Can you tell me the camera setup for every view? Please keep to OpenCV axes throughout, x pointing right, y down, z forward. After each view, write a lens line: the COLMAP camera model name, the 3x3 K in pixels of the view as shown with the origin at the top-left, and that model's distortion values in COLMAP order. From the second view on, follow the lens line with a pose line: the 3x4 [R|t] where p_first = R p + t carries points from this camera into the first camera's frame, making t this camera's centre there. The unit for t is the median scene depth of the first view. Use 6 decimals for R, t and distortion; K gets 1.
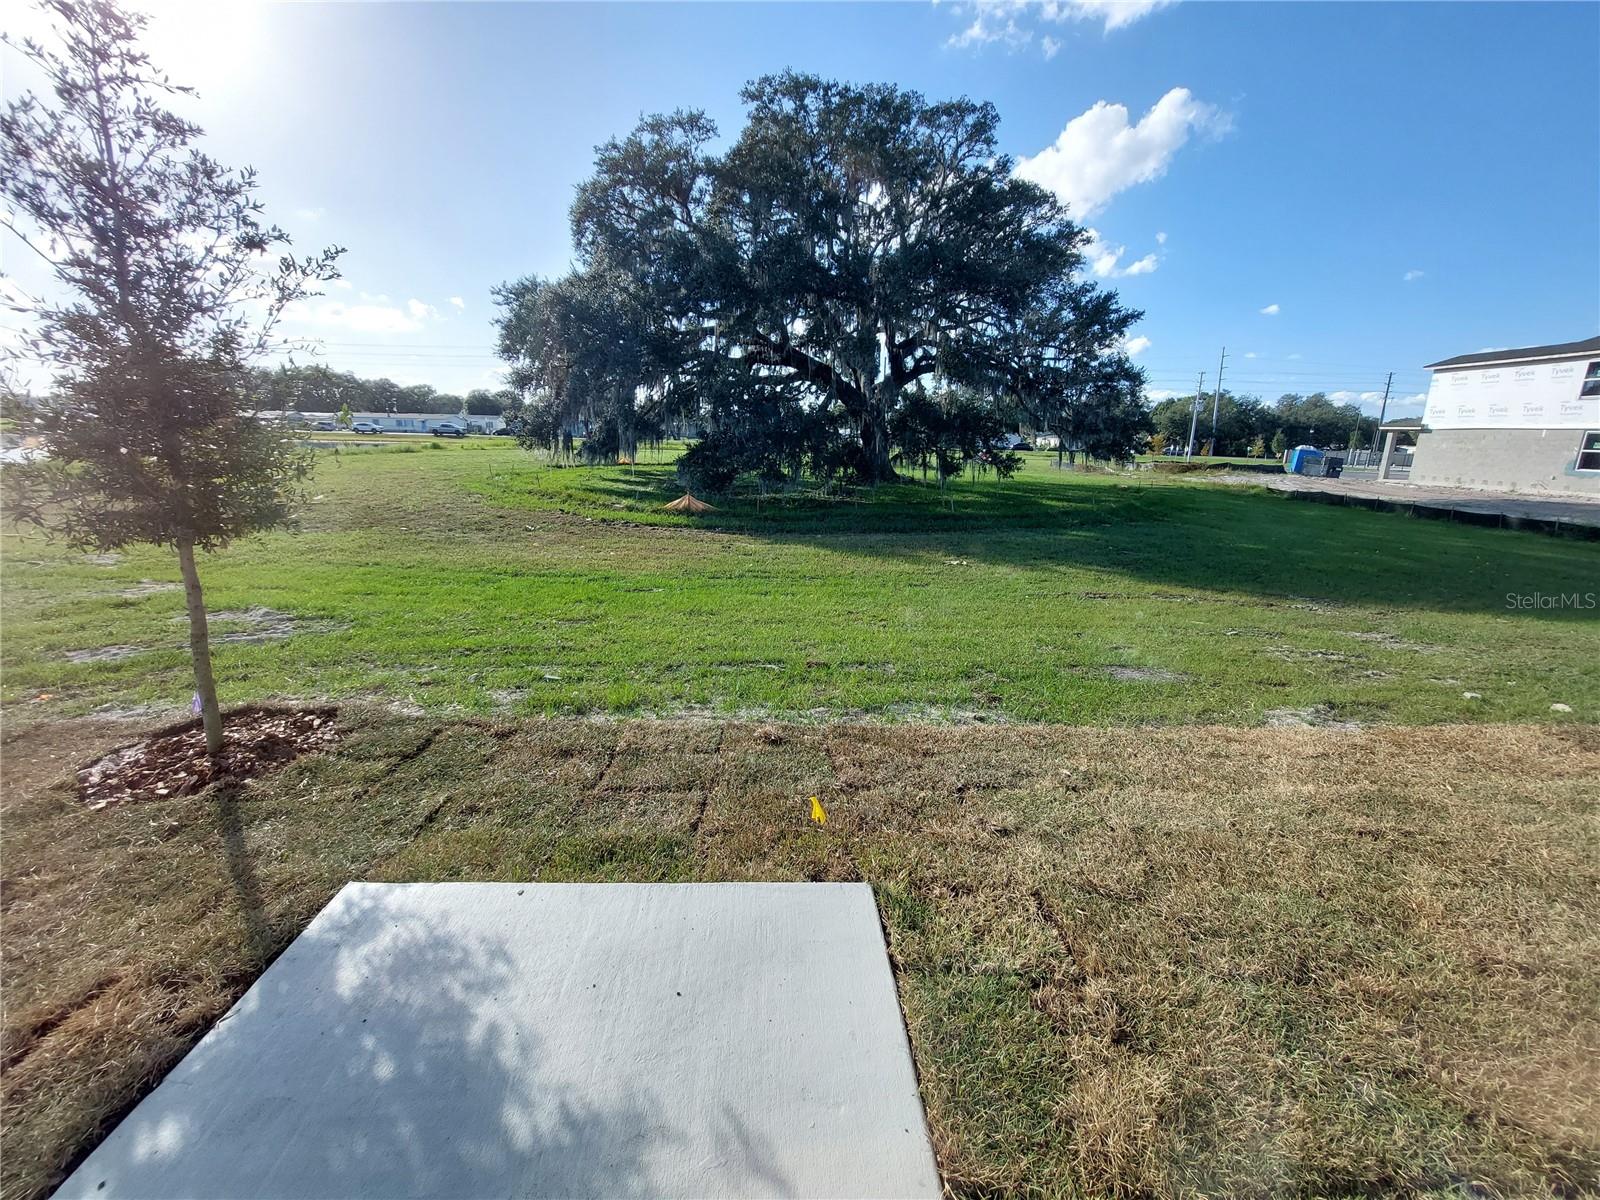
lens RADIAL K [[636.9, 0, 801.0], [0, 636.9, 597.2], [0, 0, 1]] dist [-0.023515, -0.000223]
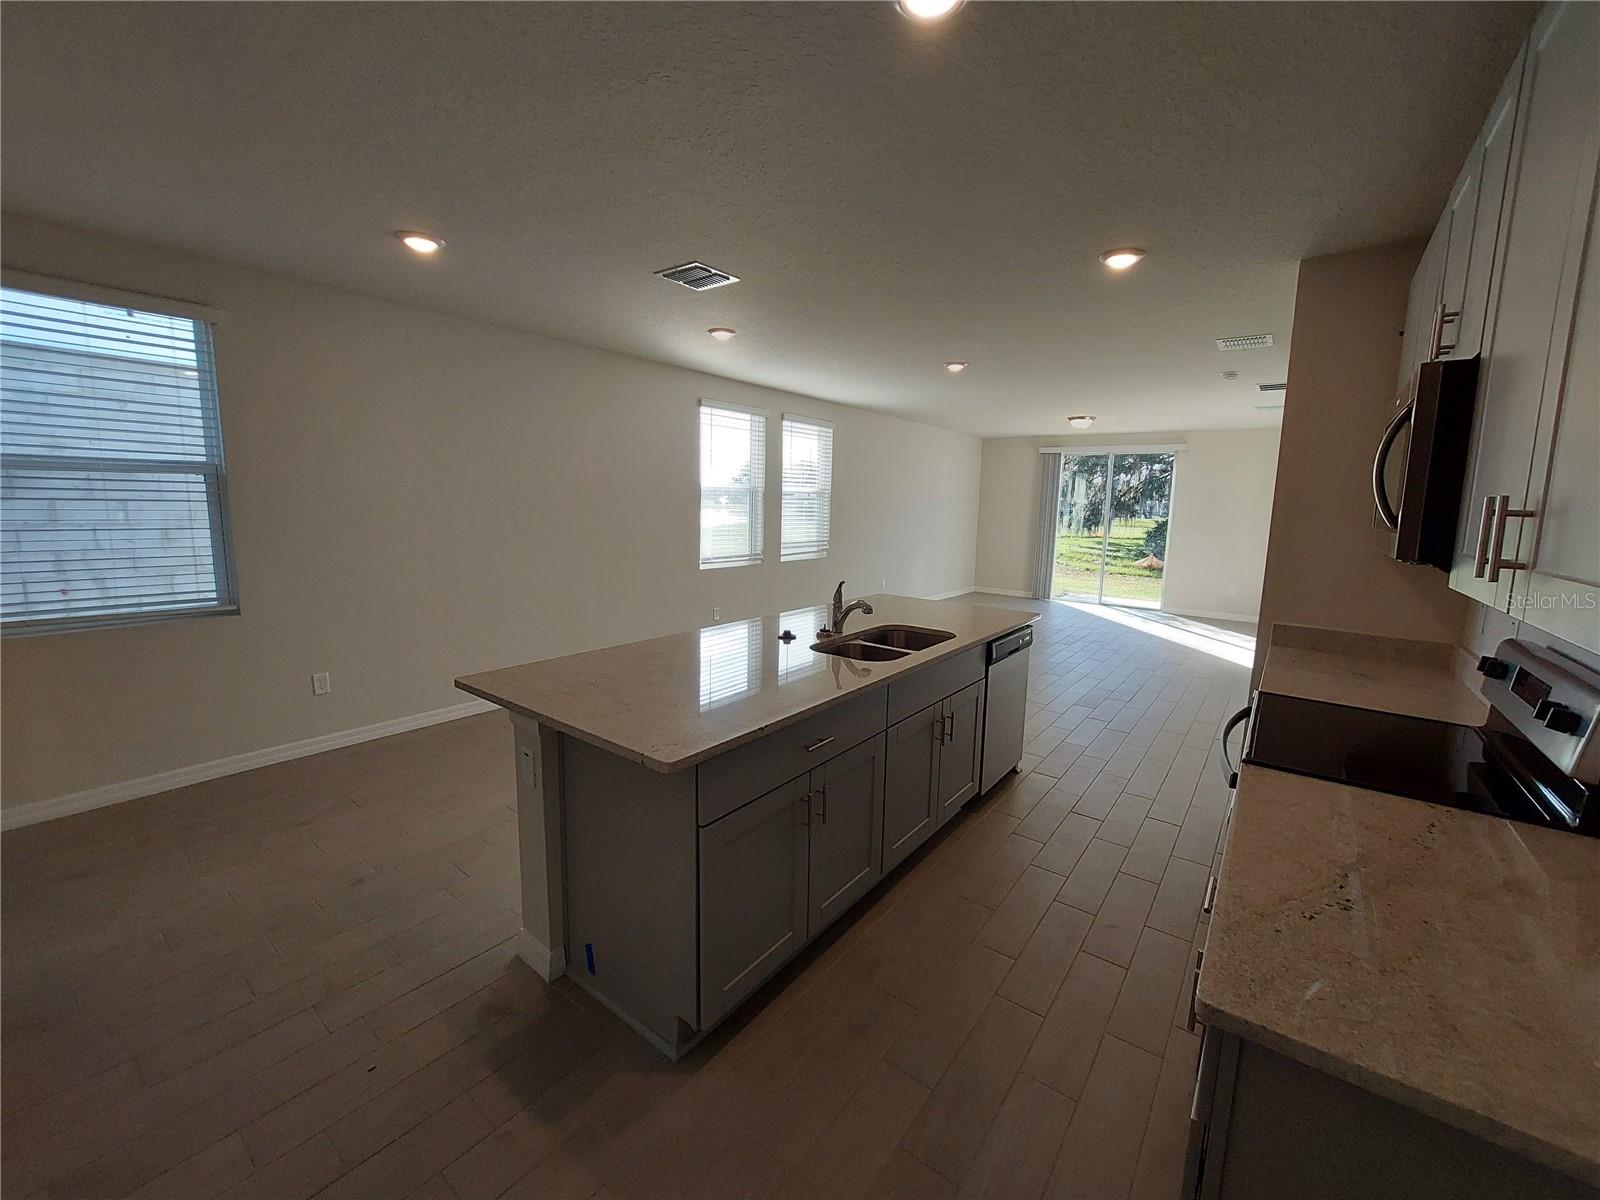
lens RADIAL K [[636.9, 0, 805.8], [0, 636.9, 597.6], [0, 0, 1]] dist [-0.023515, -0.000223]
pose [[0.777444, 0.086347, -0.622997, 0.076653], [-0.159082, 0.985319, -0.061956, 0.100086], [0.608501, 0.147275, 0.779767, -0.391801]]
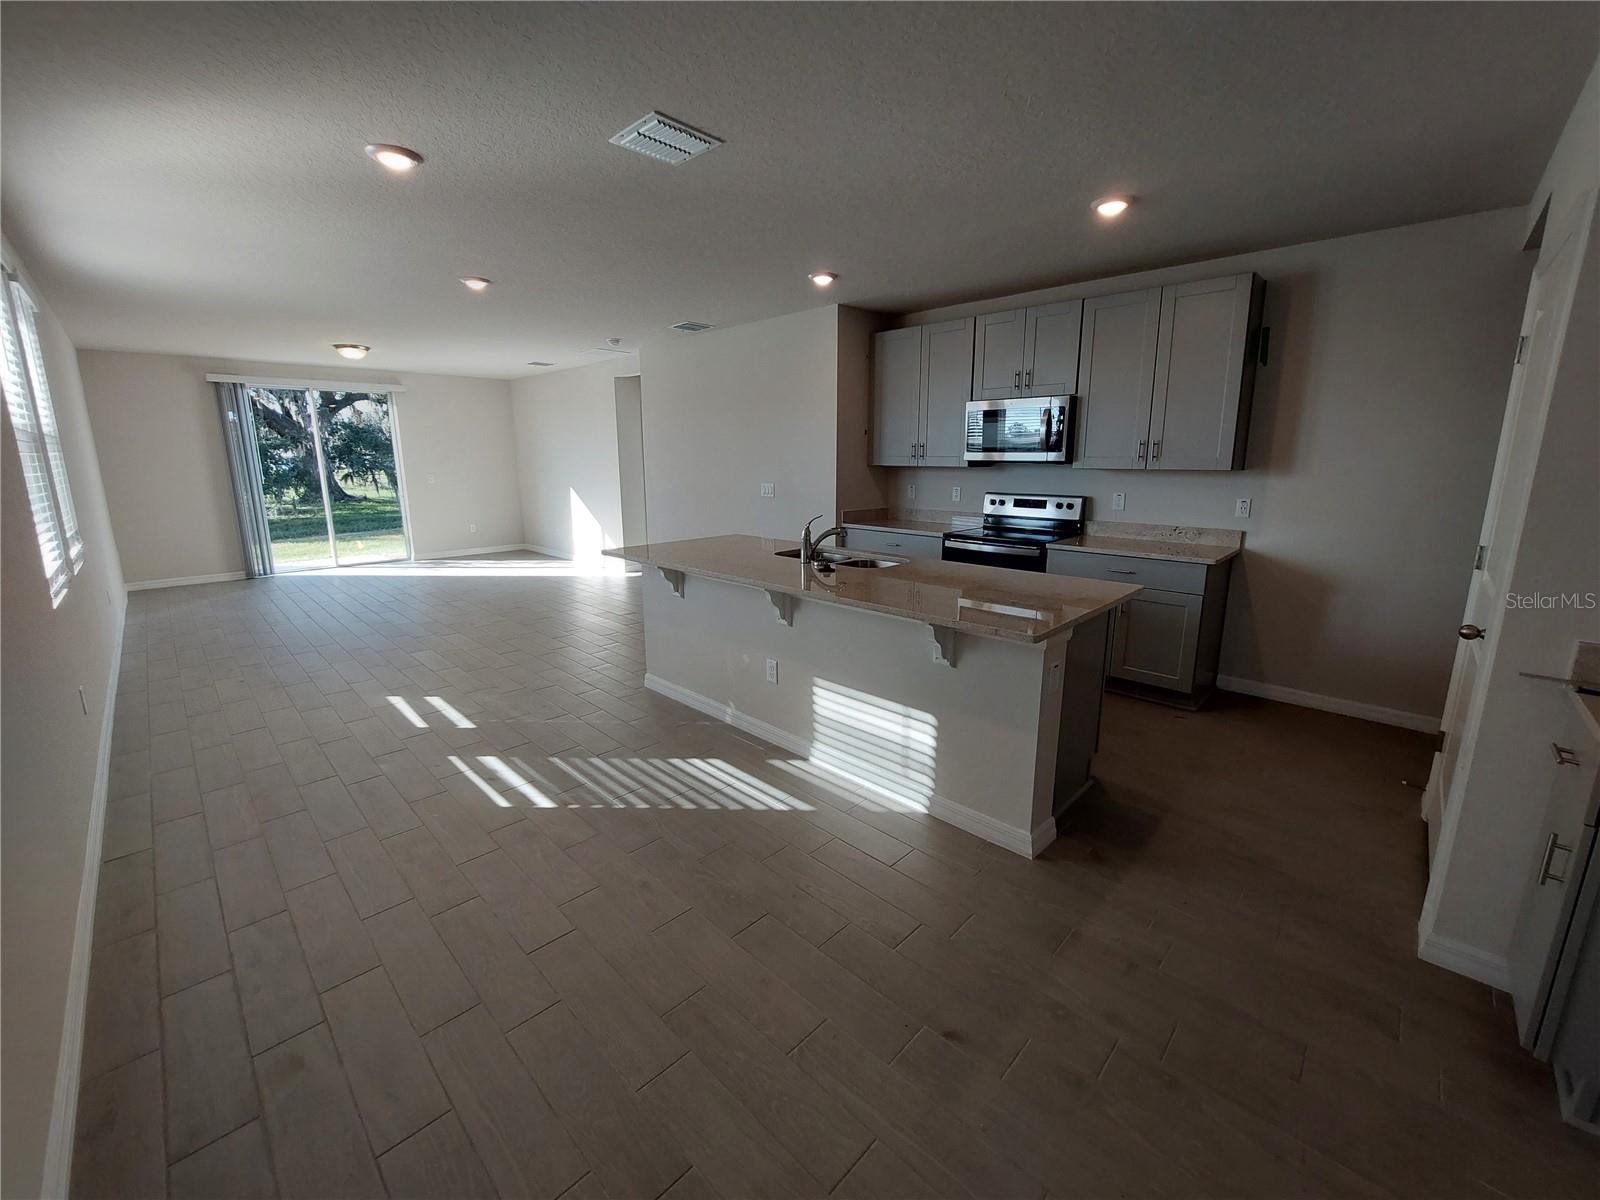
lens RADIAL K [[636.9, 0, 805.5], [0, 636.9, 593.2], [0, 0, 1]] dist [-0.023515, -0.000223]
pose [[0.710432, -0.169005, 0.683172, -0.074584], [0.190473, 0.980682, 0.044530, 0.098830], [-0.677500, 0.098490, 0.728898, -0.391647]]
